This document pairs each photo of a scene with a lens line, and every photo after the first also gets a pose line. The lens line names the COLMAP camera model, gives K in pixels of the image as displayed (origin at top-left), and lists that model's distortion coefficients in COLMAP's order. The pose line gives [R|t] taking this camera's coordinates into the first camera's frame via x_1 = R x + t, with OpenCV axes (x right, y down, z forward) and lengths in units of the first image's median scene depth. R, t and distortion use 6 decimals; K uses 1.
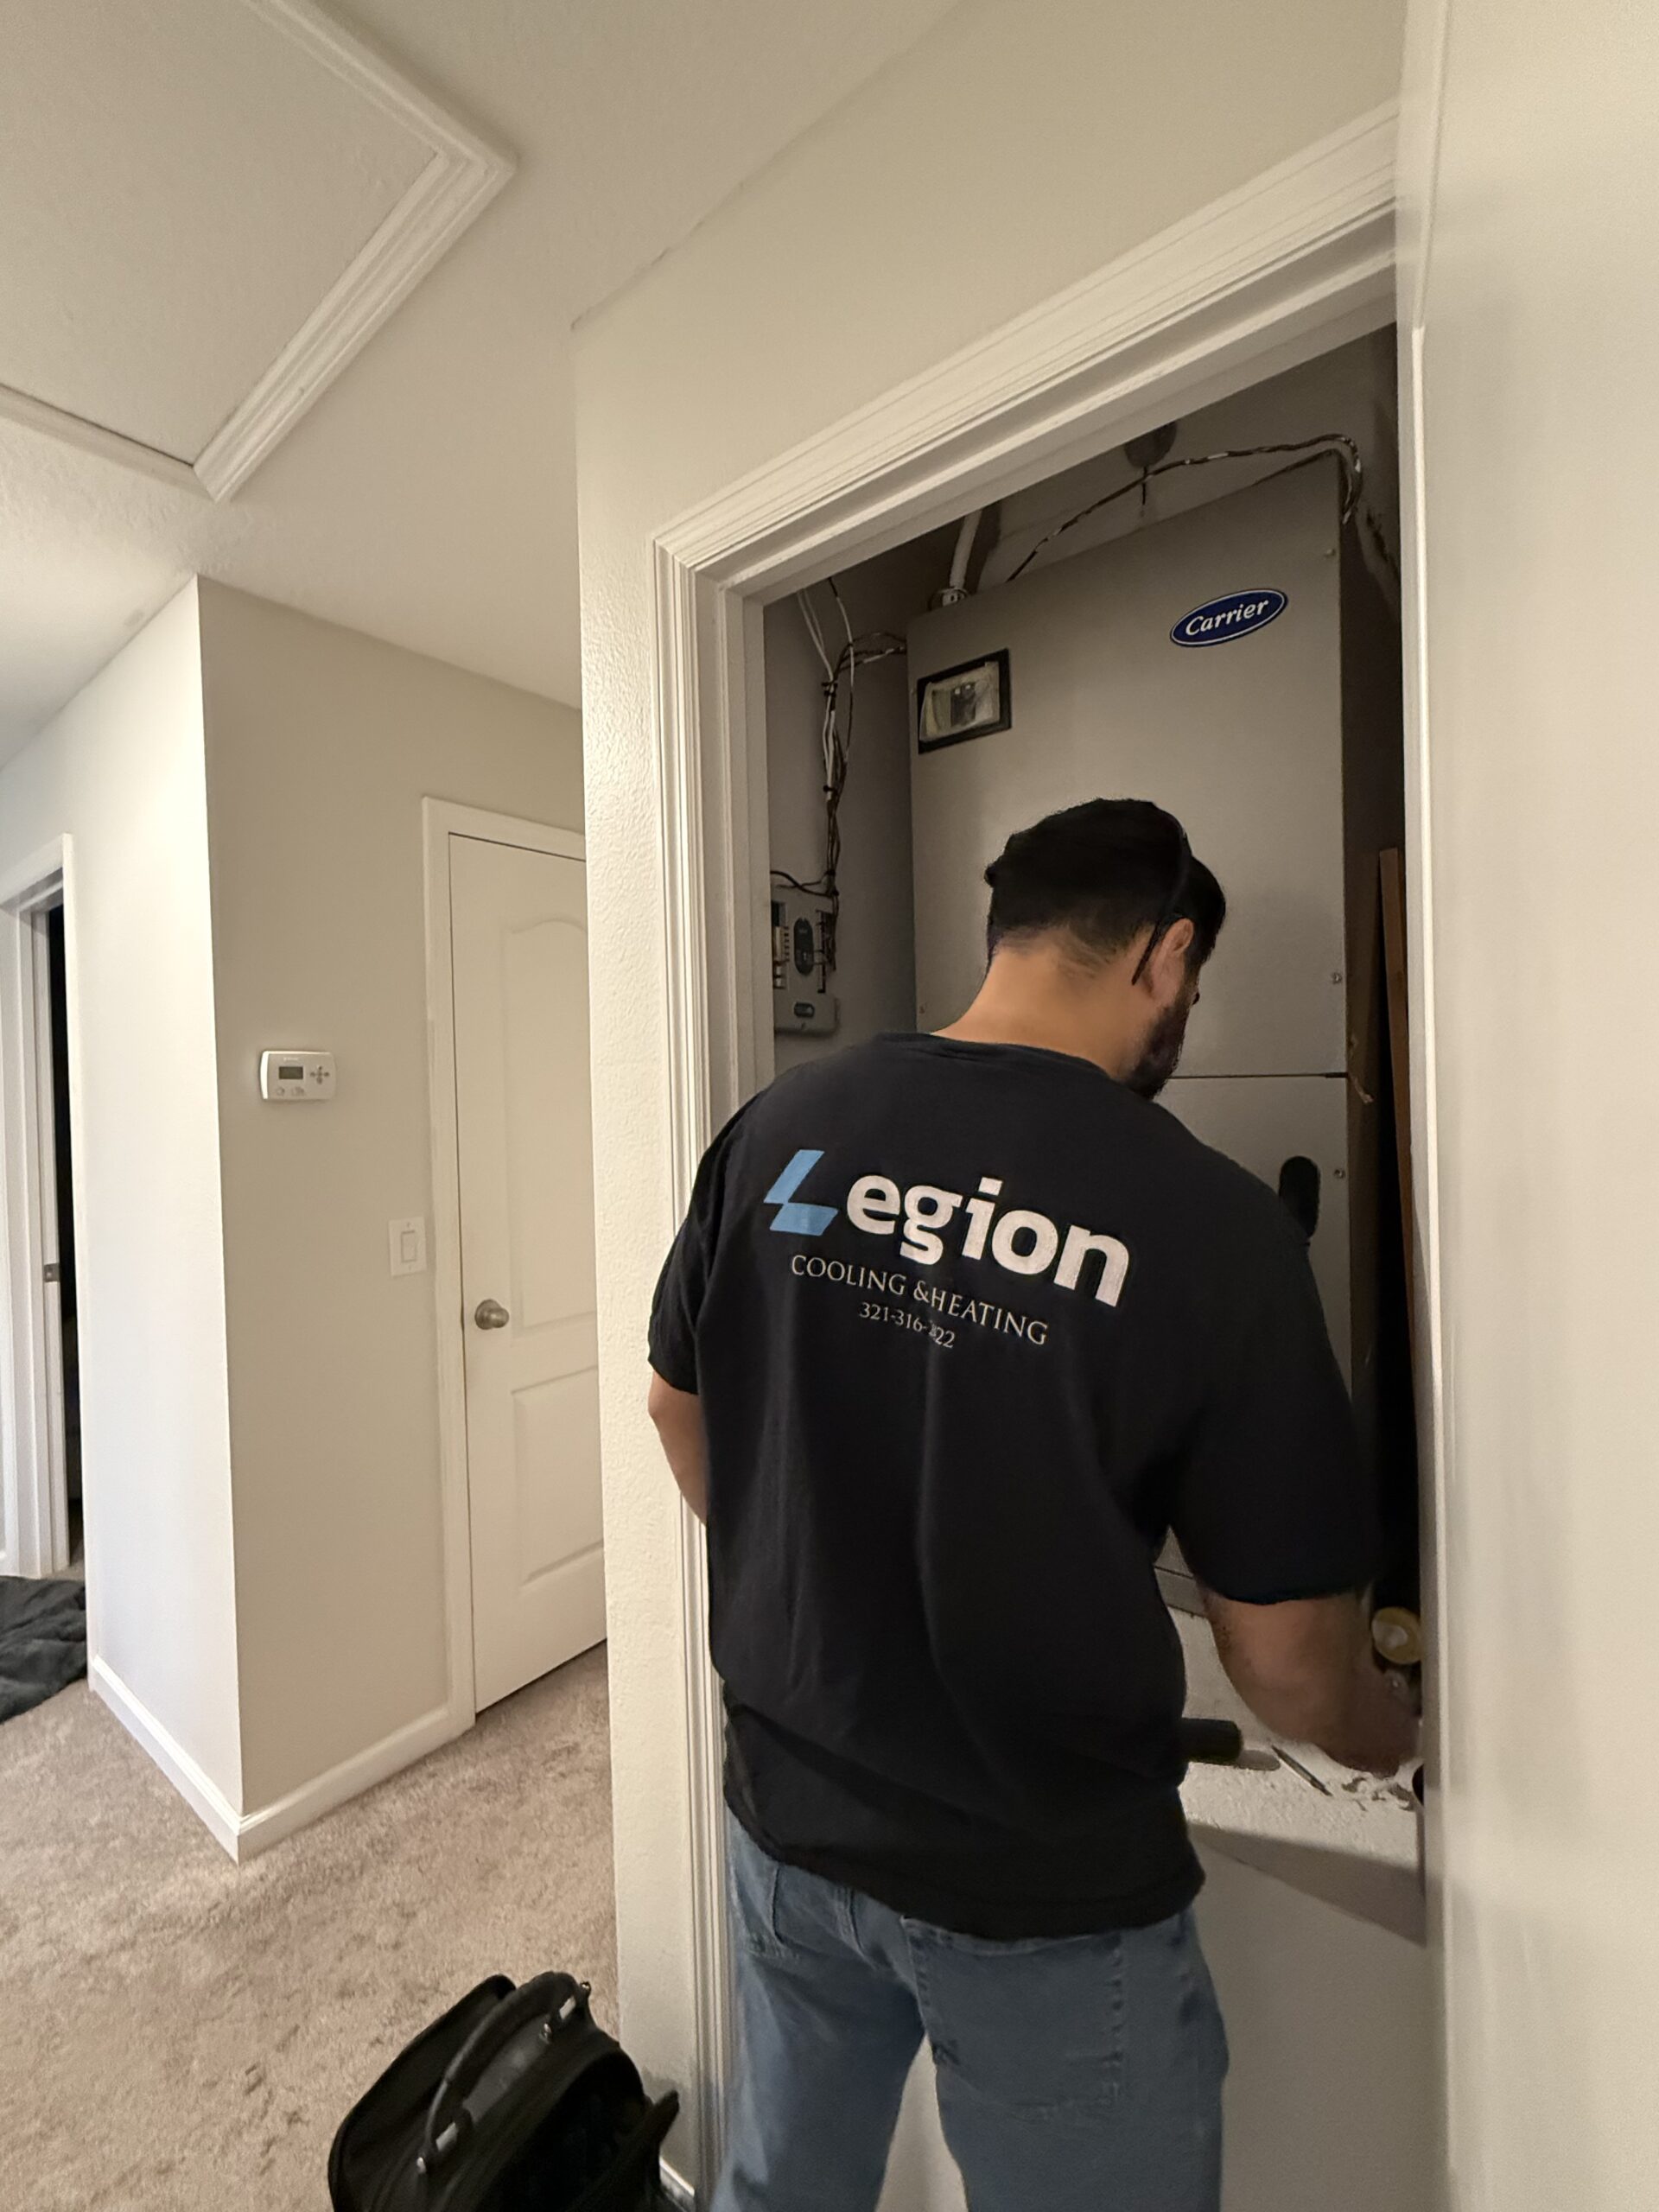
lens RADIAL K [[967.8, 0, 829.2], [0, 967.8, 1094.1], [0, 0, 1]] dist [-0.001135, -0.000082]
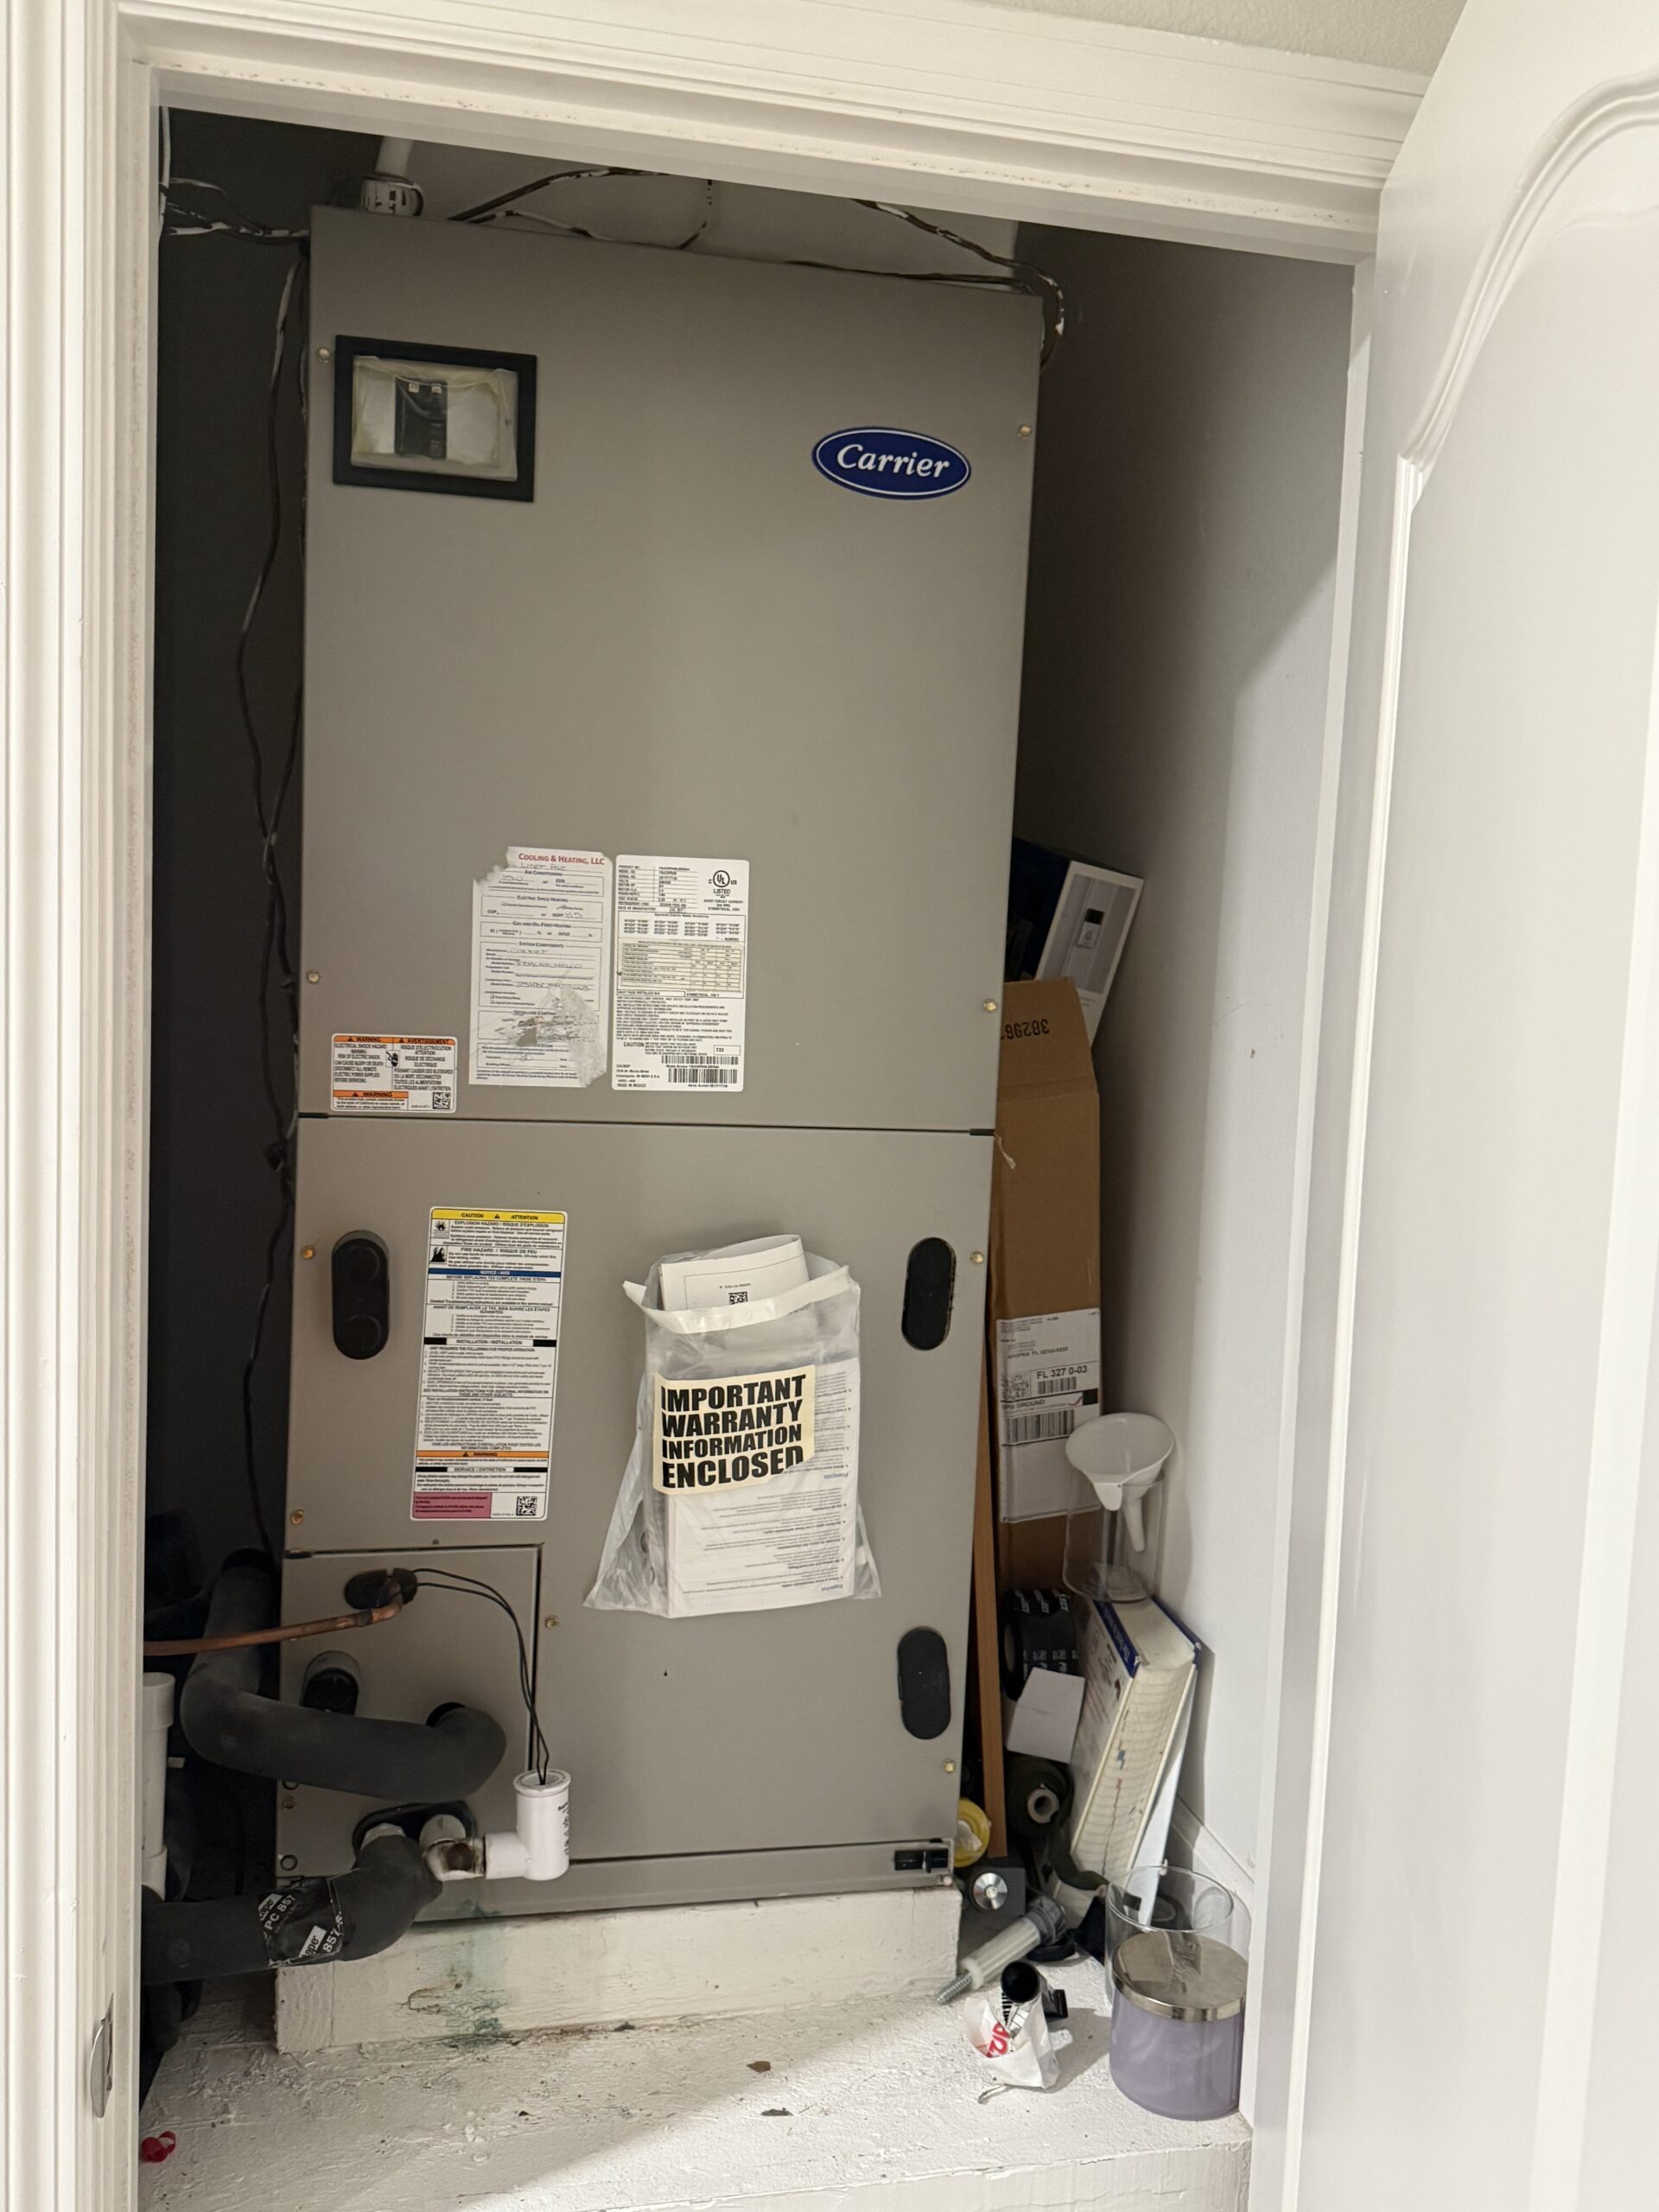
lens RADIAL K [[1791.3, 0, 826.8], [0, 1791.3, 1111.9], [0, 0, 1]] dist [0.000892, -0.002110]
pose [[0.618203, -0.026248, 0.785580, -0.621233], [-0.053178, 0.995756, 0.075119, -0.126878], [-0.784217, -0.088214, 0.614184, 0.216723]]
